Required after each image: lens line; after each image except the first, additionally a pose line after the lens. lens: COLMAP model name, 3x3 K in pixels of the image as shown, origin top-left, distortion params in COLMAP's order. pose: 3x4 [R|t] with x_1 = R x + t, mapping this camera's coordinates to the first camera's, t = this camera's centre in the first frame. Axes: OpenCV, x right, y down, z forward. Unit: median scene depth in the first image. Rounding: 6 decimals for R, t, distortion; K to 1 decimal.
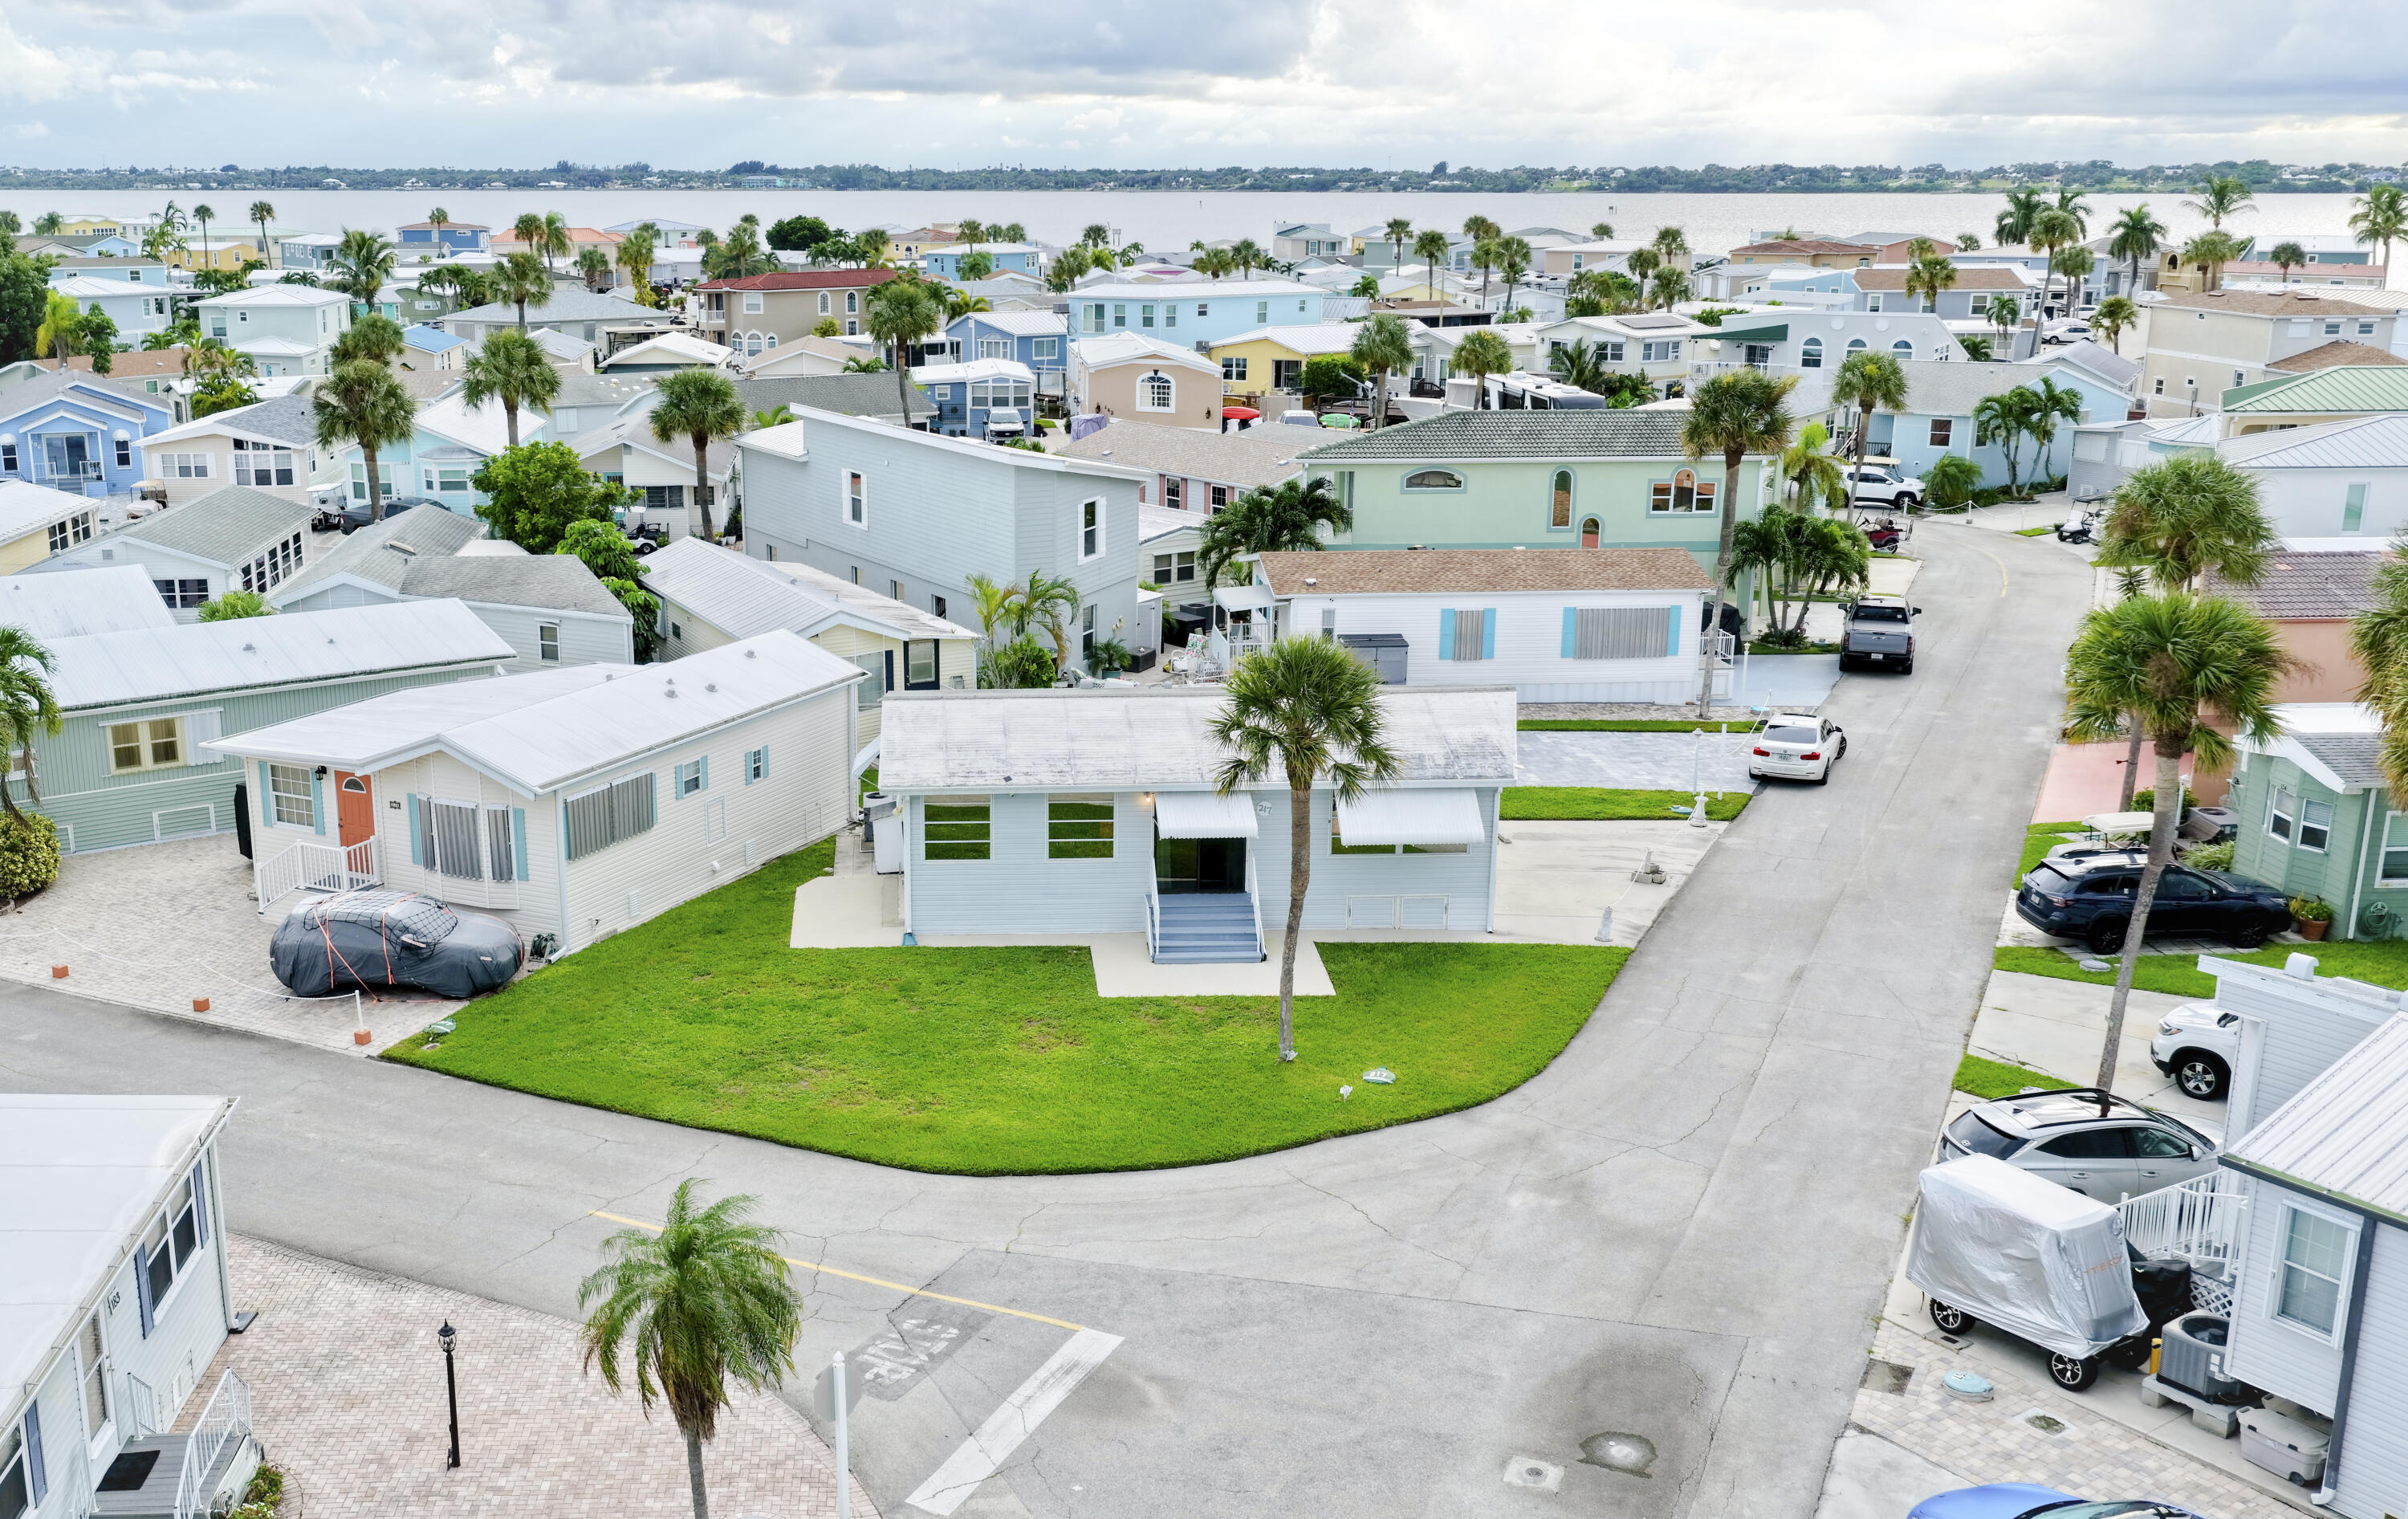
lens RADIAL K [[2281.3, 0, 1204.0], [0, 2281.3, 759.5], [0, 0, 1]] dist [-0.000896, -0.011188]
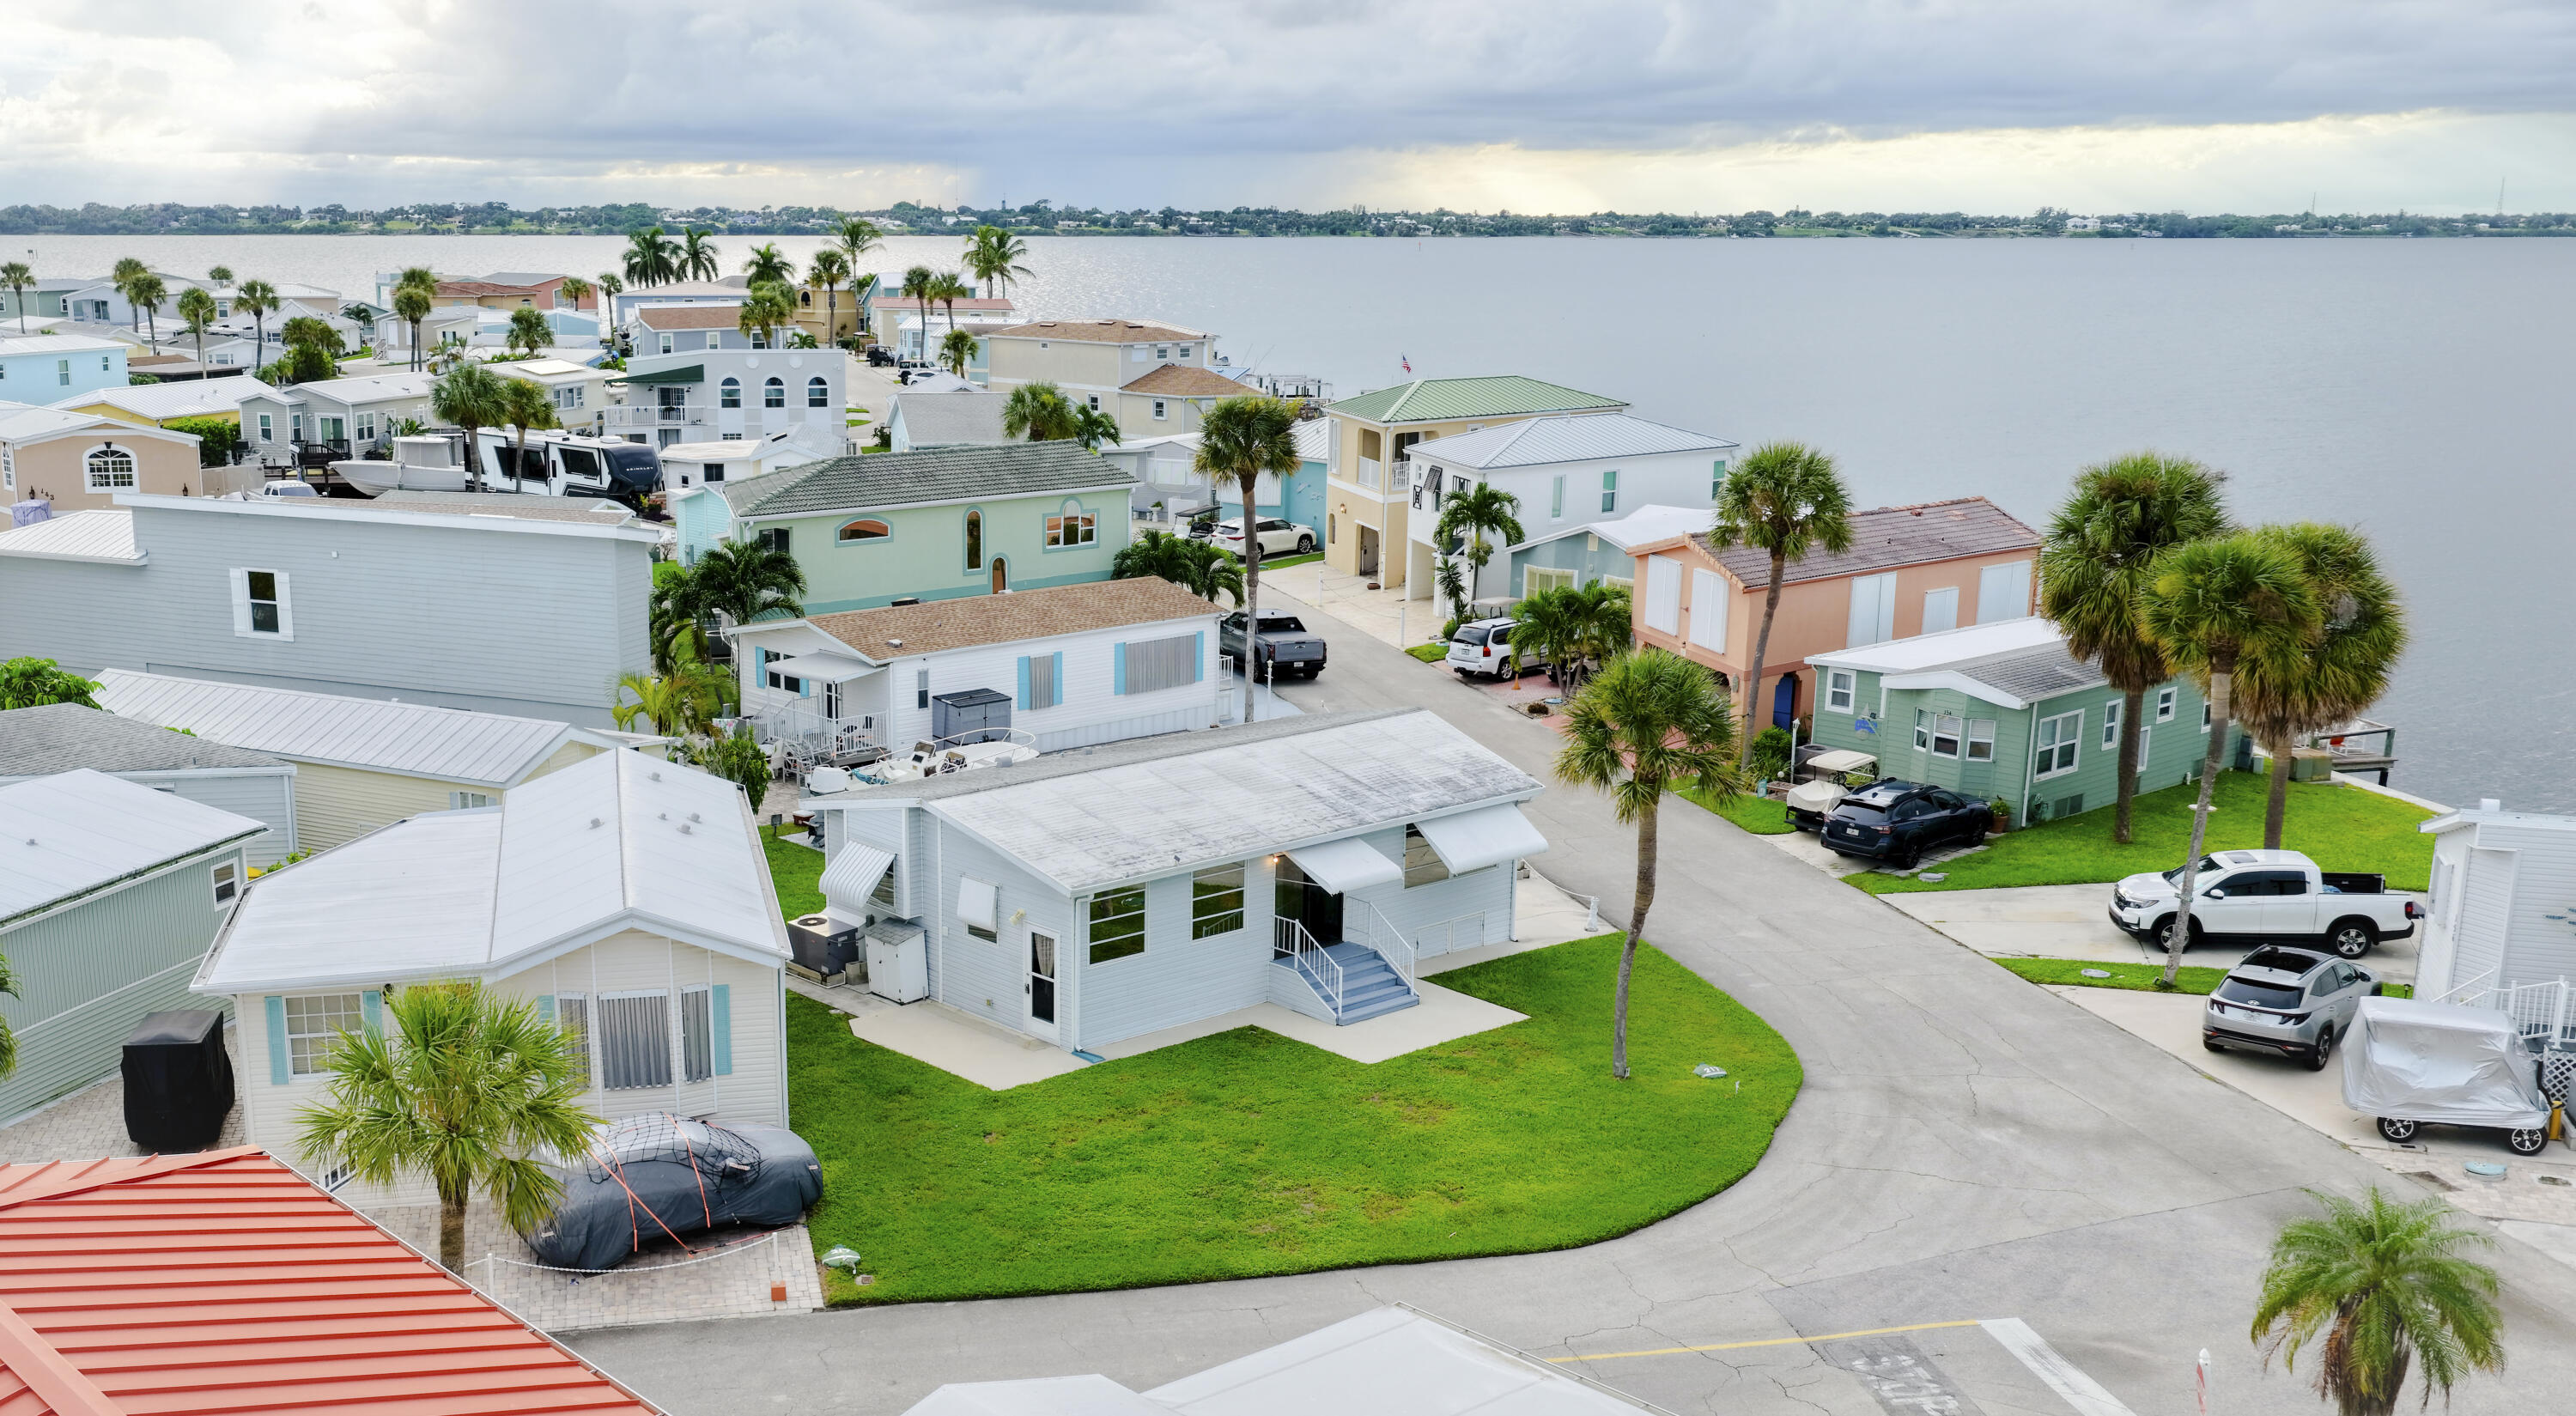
lens RADIAL K [[2373.6, 0, 1233.2], [0, 2373.6, 622.4], [0, 0, 1]] dist [-0.006042, 0.006964]
pose [[0.808866, -0.095686, 0.580155, -0.606165], [0.142101, 0.989234, -0.034964, -0.048789], [-0.570564, 0.110722, 0.813755, 0.188938]]
